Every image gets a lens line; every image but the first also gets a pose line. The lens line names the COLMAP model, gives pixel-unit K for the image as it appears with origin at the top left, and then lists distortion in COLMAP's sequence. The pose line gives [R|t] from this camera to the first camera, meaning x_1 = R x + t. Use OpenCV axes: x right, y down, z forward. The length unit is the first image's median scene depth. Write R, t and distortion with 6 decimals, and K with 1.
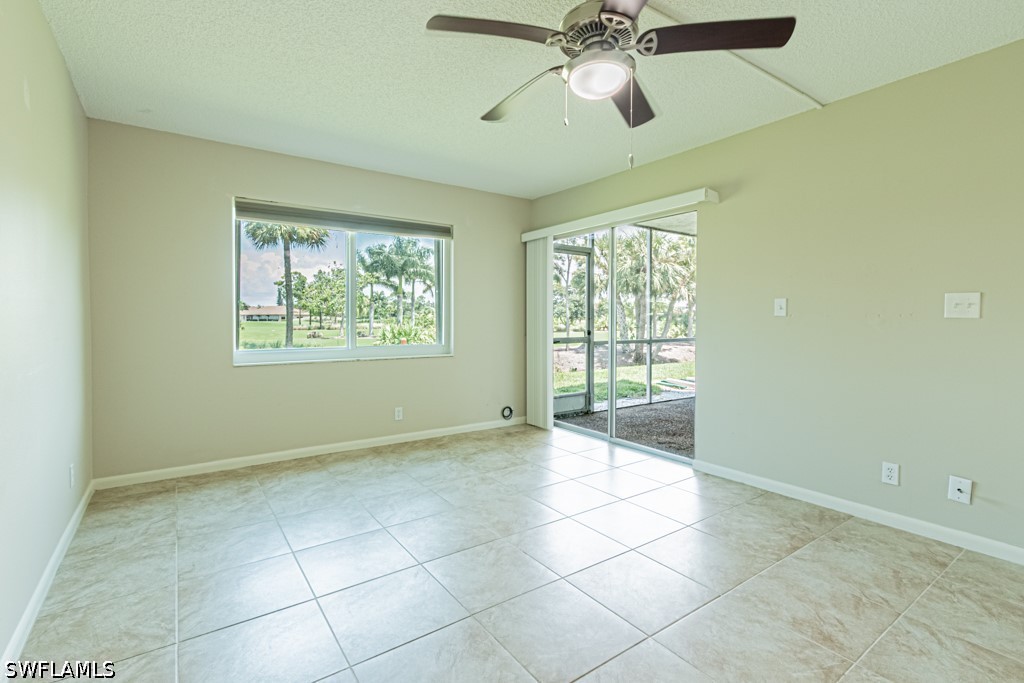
lens RADIAL K [[477.3, 0, 488.6], [0, 477.3, 311.4], [0, 0, 1]] dist [0.006185, -0.001113]
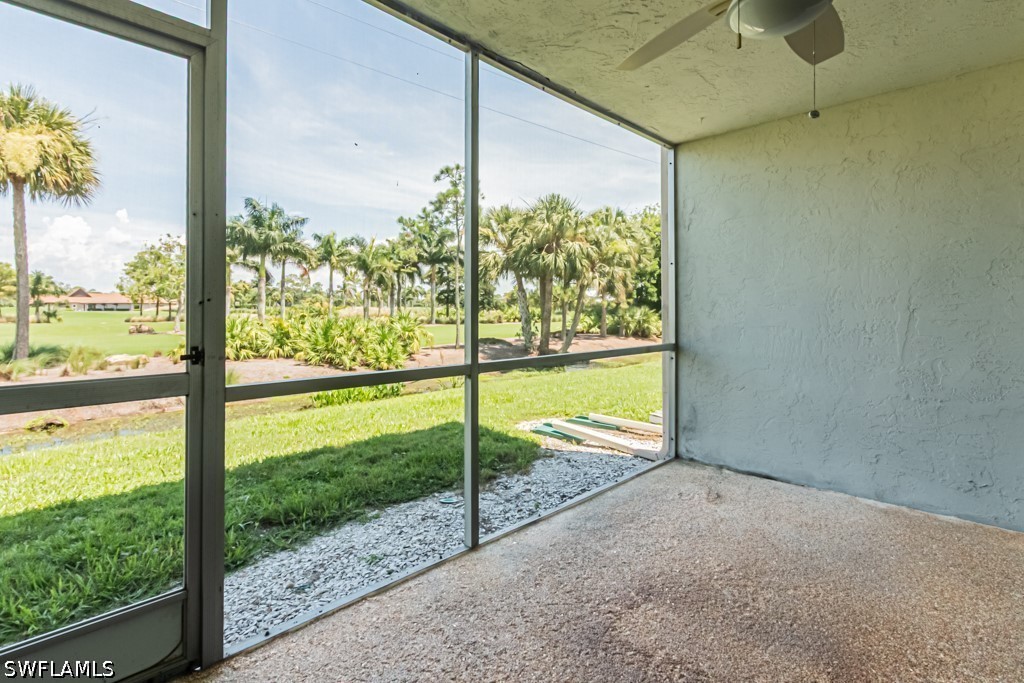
lens RADIAL K [[477.3, 0, 501.4], [0, 477.3, 312.5], [0, 0, 1]] dist [0.006185, -0.001113]
pose [[0.982599, 0.002559, 0.185719, 0.064221], [-0.006565, 0.999759, 0.020960, 0.002988], [-0.185621, -0.021815, 0.982379, 0.141941]]
